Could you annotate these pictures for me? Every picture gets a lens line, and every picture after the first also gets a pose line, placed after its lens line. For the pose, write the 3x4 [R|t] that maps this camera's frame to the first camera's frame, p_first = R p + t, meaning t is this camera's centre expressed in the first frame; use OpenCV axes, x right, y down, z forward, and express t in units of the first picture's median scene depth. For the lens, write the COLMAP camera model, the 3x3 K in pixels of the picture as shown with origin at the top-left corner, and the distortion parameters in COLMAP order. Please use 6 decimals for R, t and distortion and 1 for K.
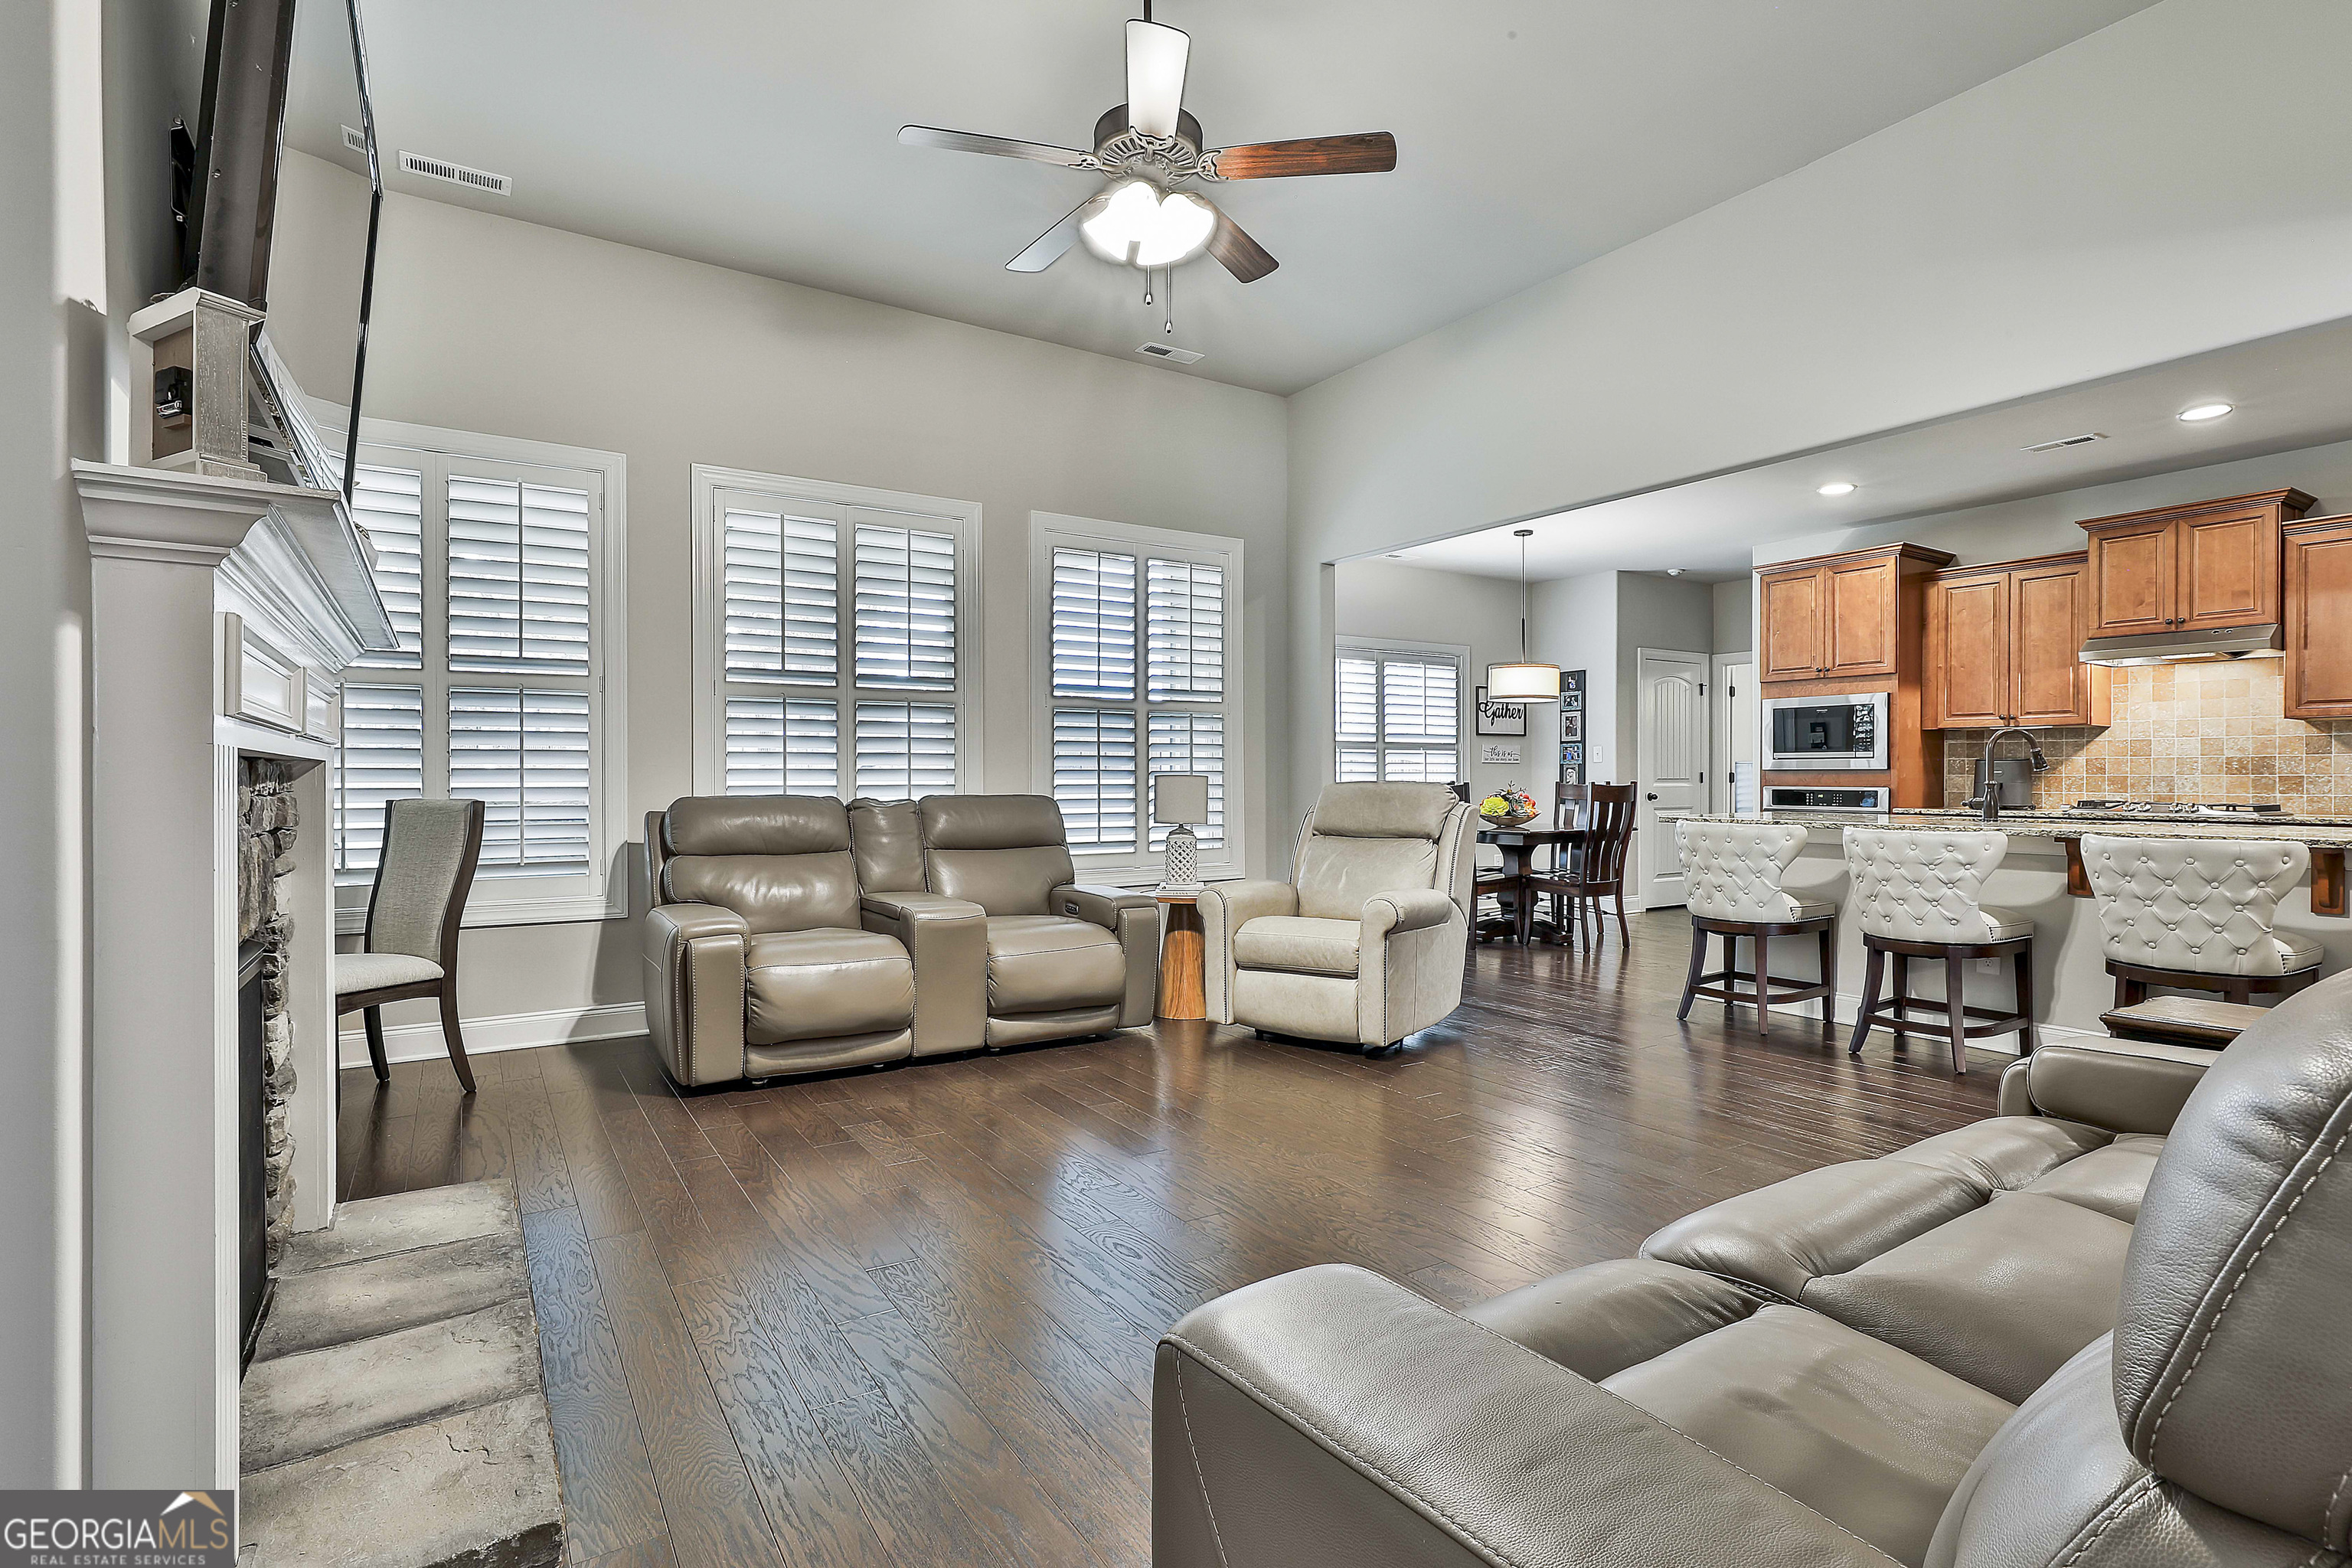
lens RADIAL K [[1124.2, 0, 1177.3], [0, 1124.2, 778.9], [0, 0, 1]] dist [-0.002311, 0.001620]
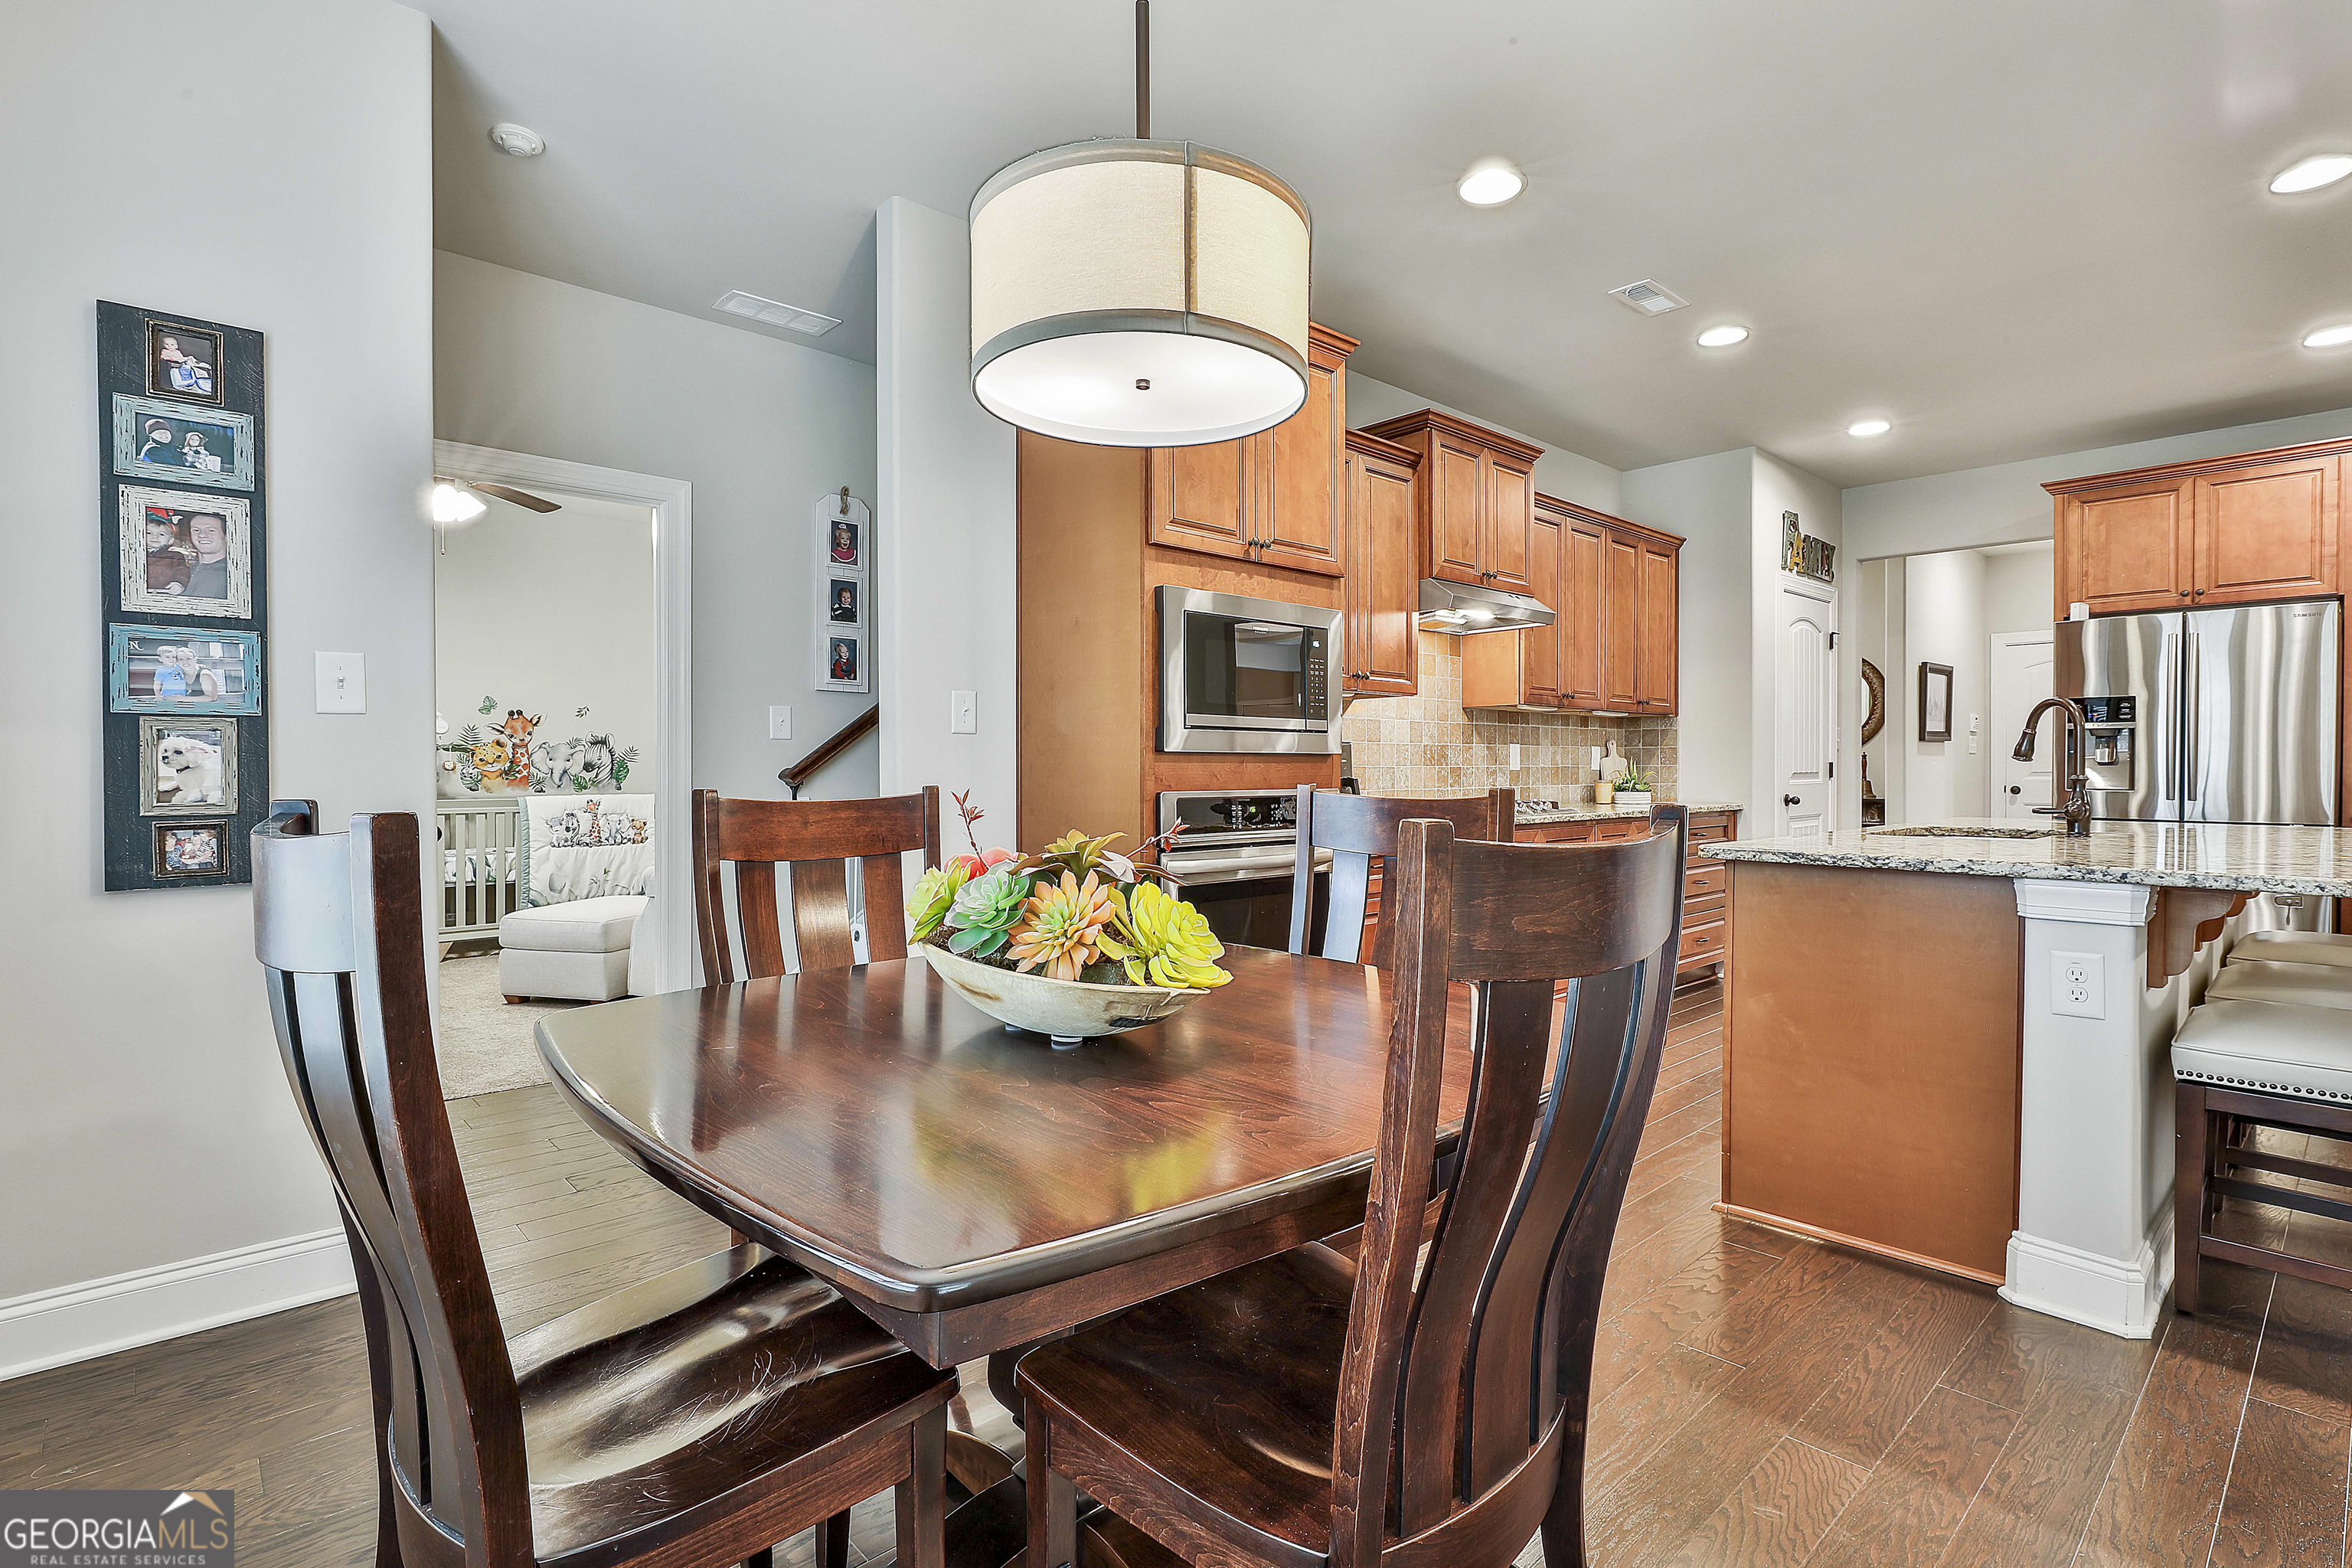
lens RADIAL K [[1124.2, 0, 1177.3], [0, 1124.2, 778.9], [0, 0, 1]] dist [-0.002311, 0.001620]
pose [[-0.178074, -0.010169, 0.983965, 0.116011], [0.001659, 0.999942, 0.010635, -0.002729], [-0.984016, 0.003527, -0.178047, 1.166429]]
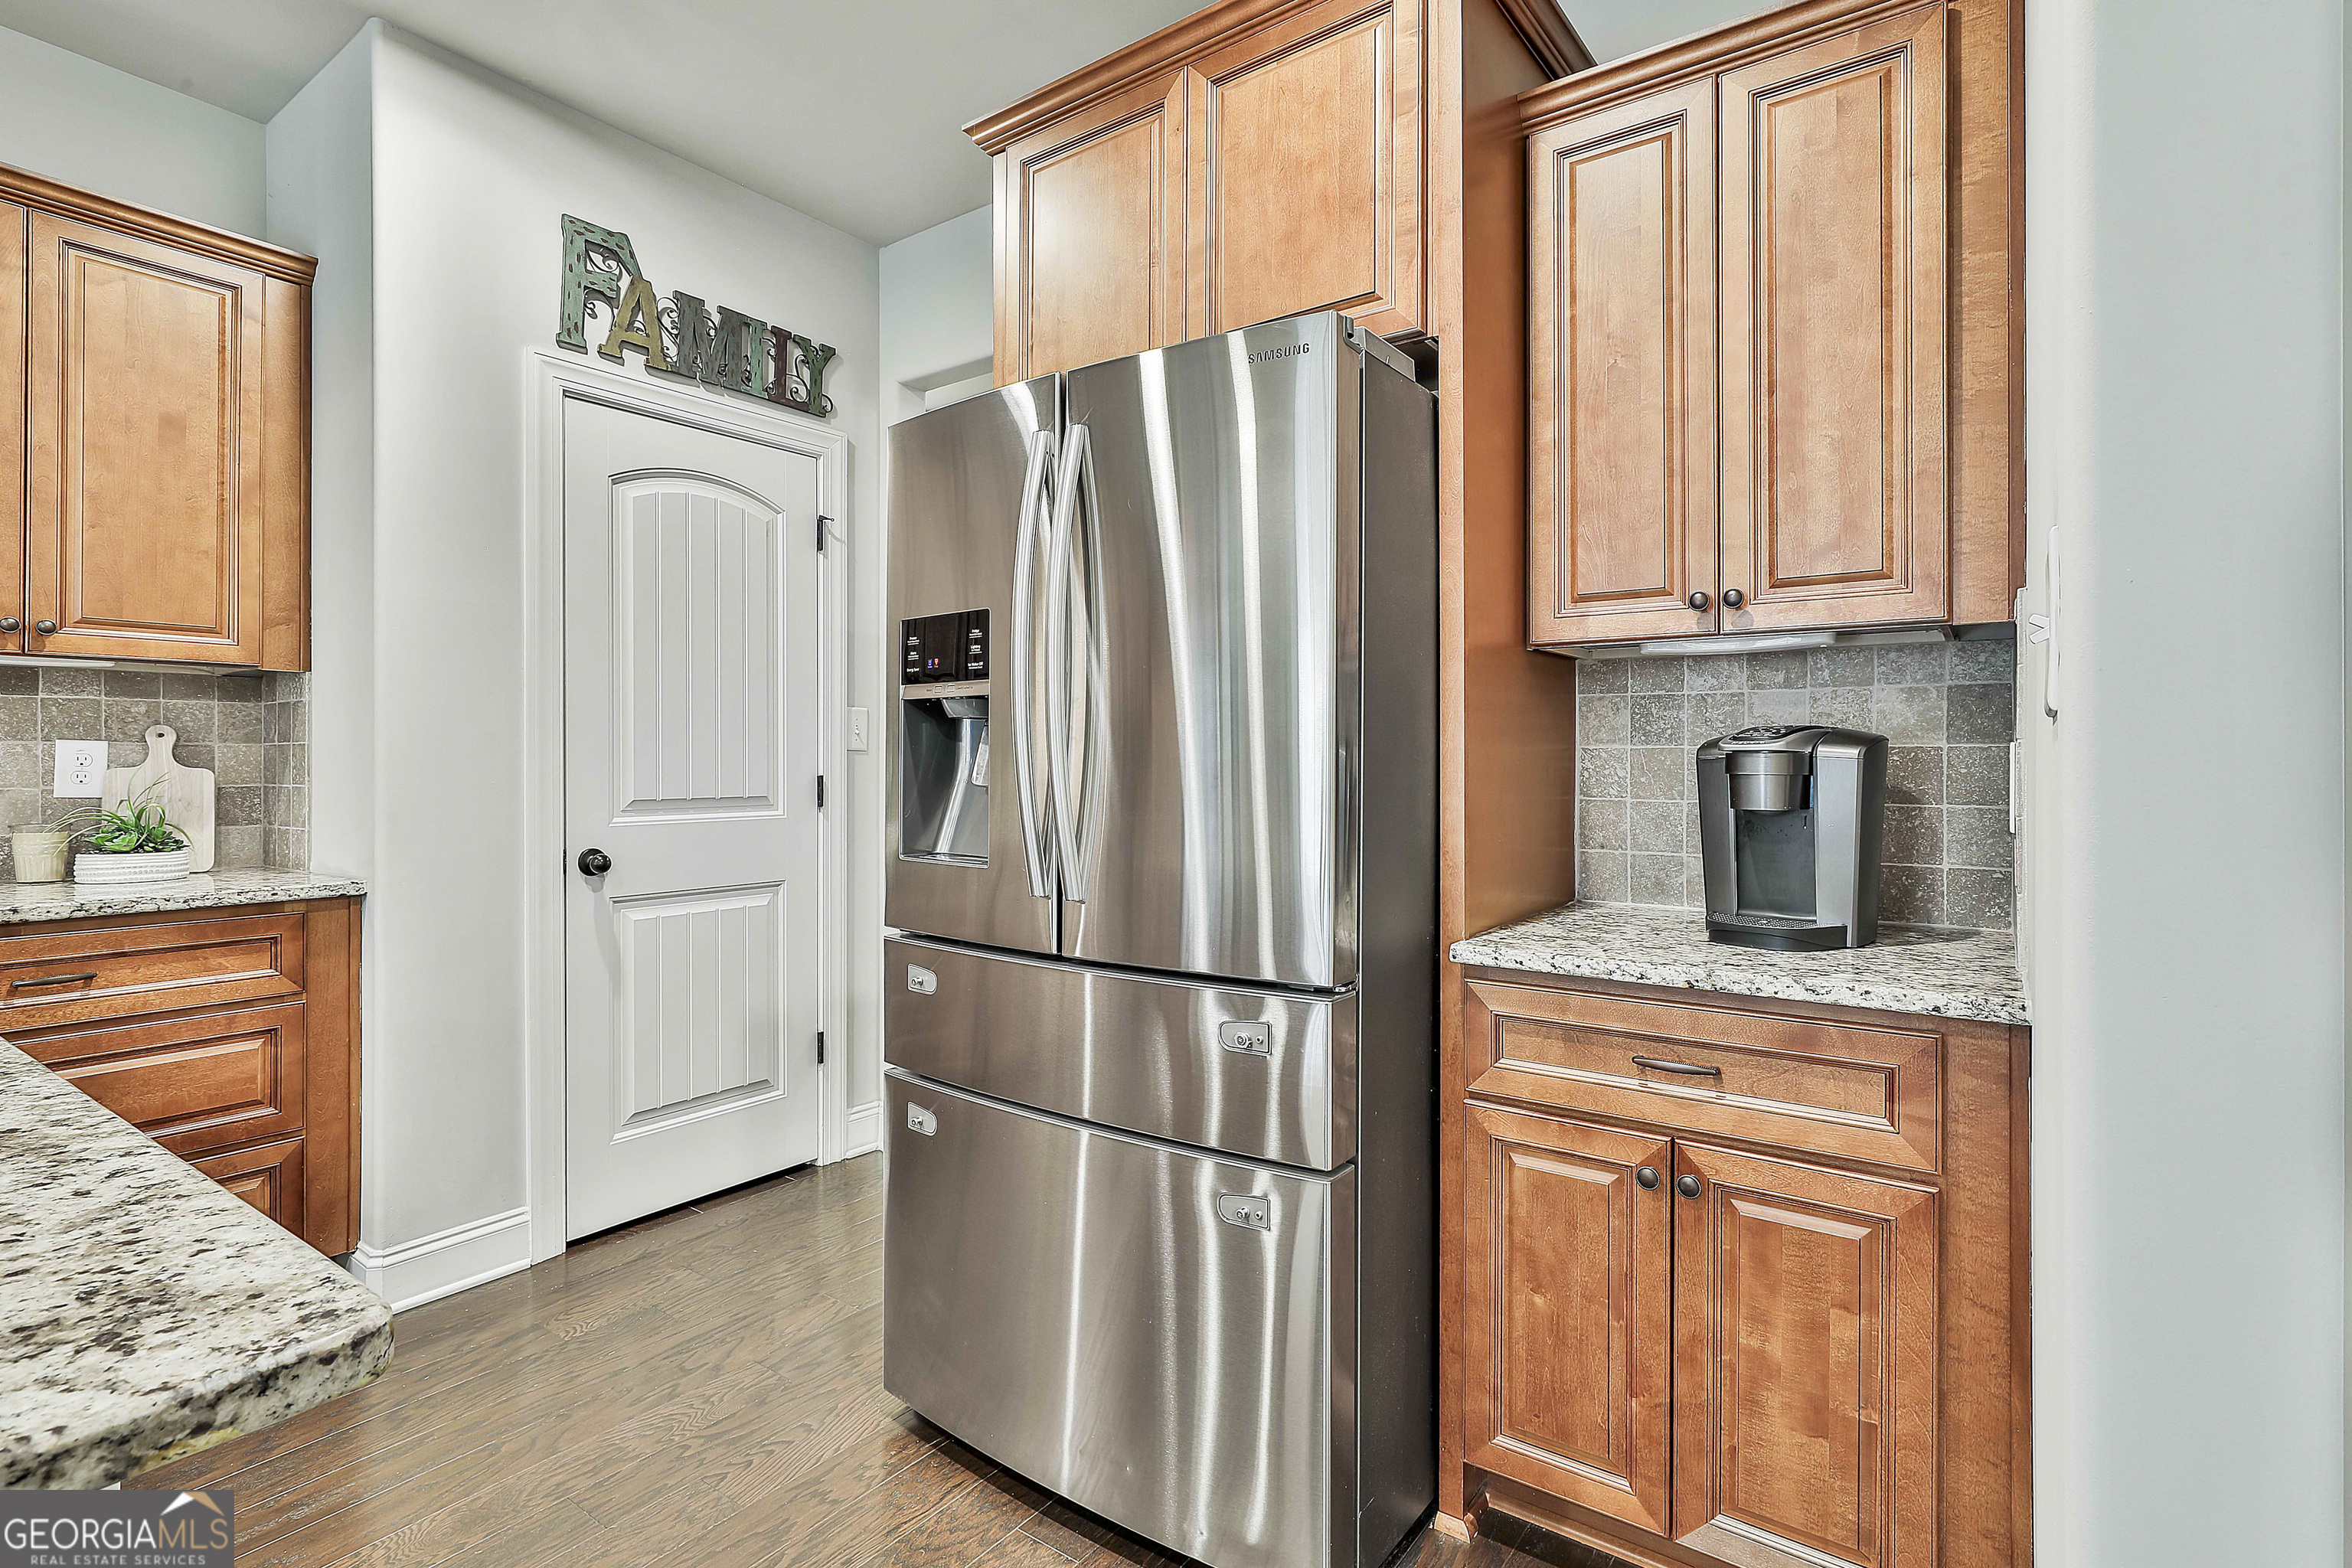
lens RADIAL K [[1128.6, 0, 1181.5], [0, 1128.6, 761.2], [0, 0, 1]] dist [-0.007962, 0.005030]
pose [[-0.369505, 0.002305, 0.929226, 0.458465], [0.000592, 0.999997, -0.002245, -0.010744], [-0.929229, -0.000279, -0.369505, 0.476587]]
